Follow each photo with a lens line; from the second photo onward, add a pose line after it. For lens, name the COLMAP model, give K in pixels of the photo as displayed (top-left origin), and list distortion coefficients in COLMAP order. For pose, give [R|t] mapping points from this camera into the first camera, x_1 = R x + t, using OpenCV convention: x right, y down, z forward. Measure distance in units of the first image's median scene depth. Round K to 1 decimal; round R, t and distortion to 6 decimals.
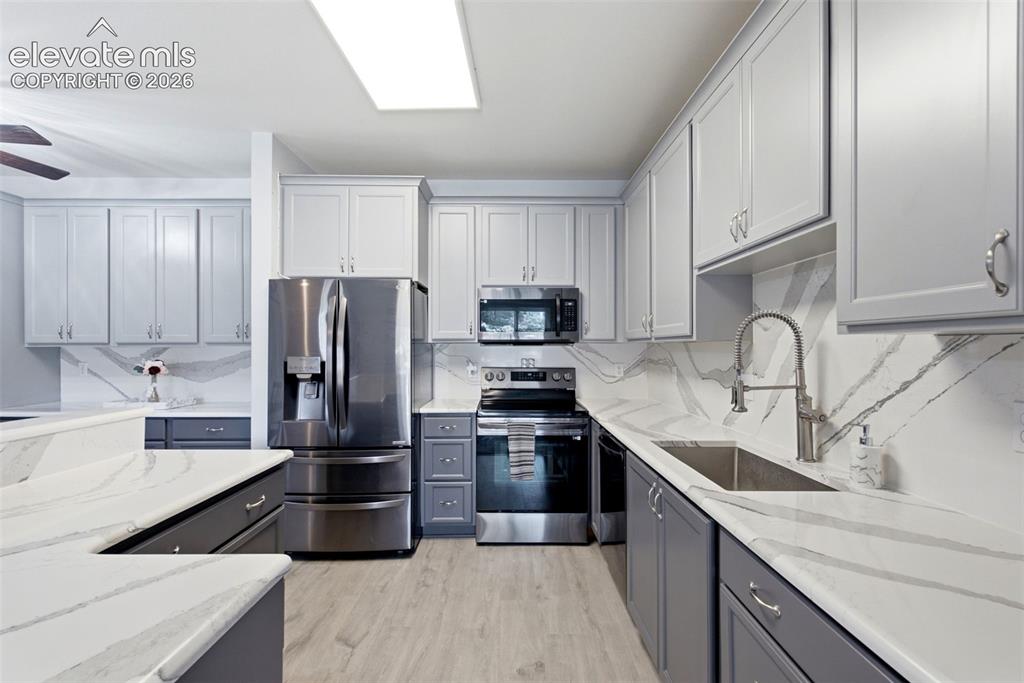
lens RADIAL K [[451.0, 0, 511.6], [0, 451.0, 346.9], [0, 0, 1]] dist [0.003473, -0.002657]
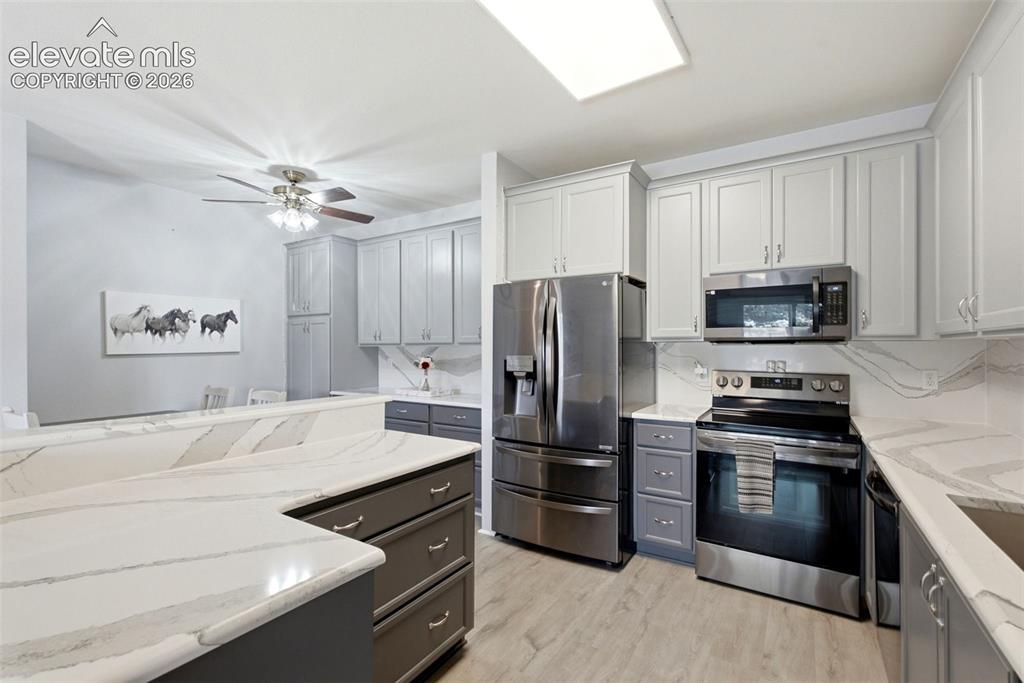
lens RADIAL K [[451.0, 0, 513.9], [0, 451.0, 348.0], [0, 0, 1]] dist [0.003473, -0.002657]
pose [[0.840564, 0.001272, -0.541711, 0.100706], [0.000243, 0.999996, 0.002725, 0.000796], [0.541713, -0.002422, 0.840560, 0.100643]]
